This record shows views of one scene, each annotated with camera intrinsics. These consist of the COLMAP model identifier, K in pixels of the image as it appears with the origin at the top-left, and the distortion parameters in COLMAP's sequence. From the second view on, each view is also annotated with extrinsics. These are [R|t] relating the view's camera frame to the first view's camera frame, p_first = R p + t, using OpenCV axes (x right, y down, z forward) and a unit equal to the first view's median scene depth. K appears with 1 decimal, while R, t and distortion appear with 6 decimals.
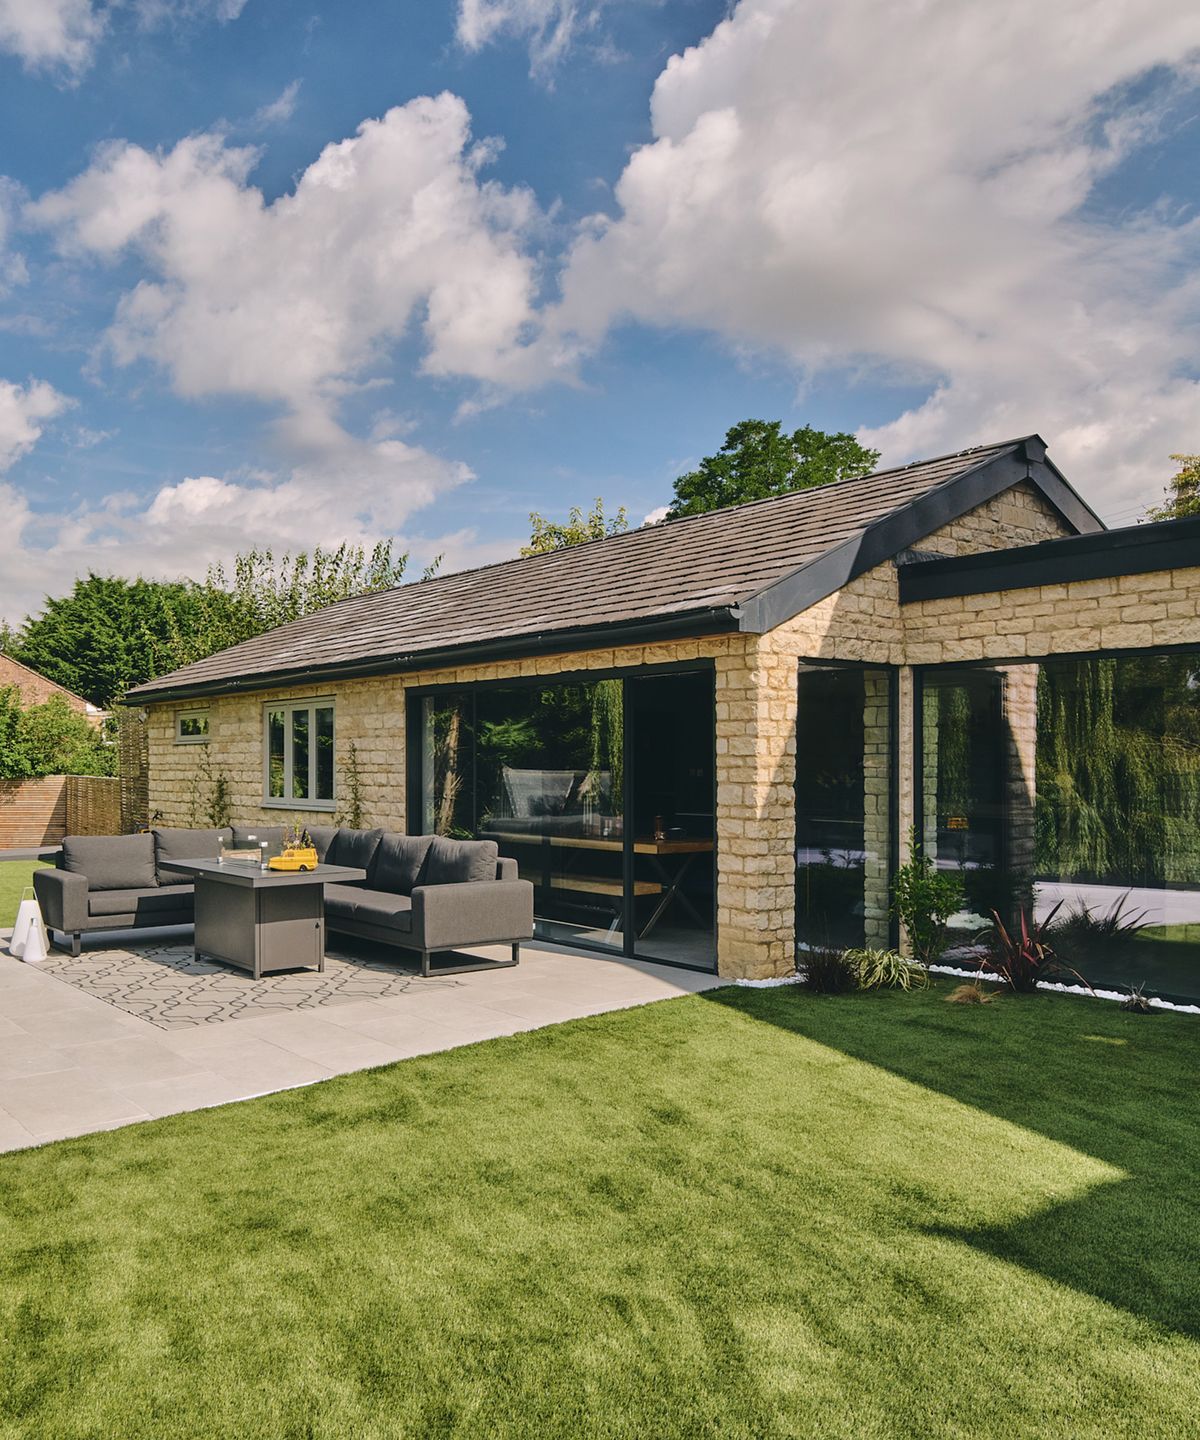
lens RADIAL K [[1053.7, 0, 518.7], [0, 1053.7, 754.7], [0, 0, 1]] dist [0.023569, 0.002964]
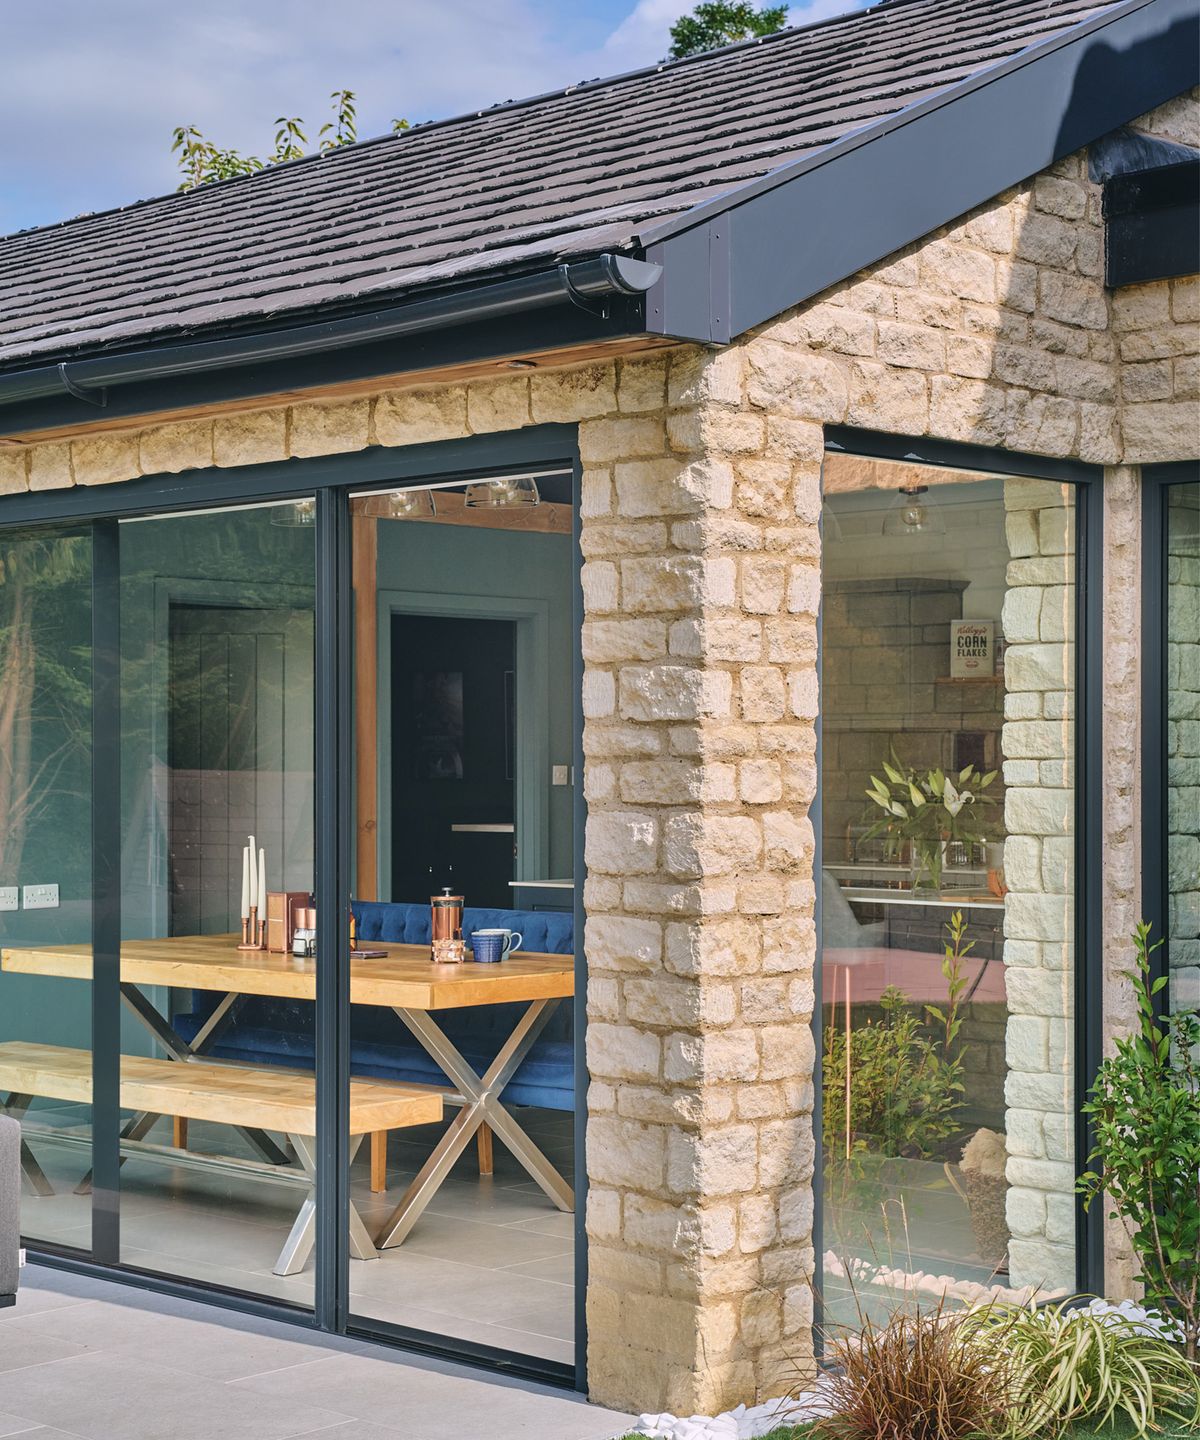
lens RADIAL K [[2349.2, 0, 594.3], [0, 2349.2, 731.6], [0, 0, 1]] dist [0.118991, 0.000000]
pose [[0.986824, 0.000713, 0.161794, 0.072534], [-0.000432, 0.999998, -0.001771, 0.005040], [-0.161795, 0.001677, 0.986823, 0.276820]]
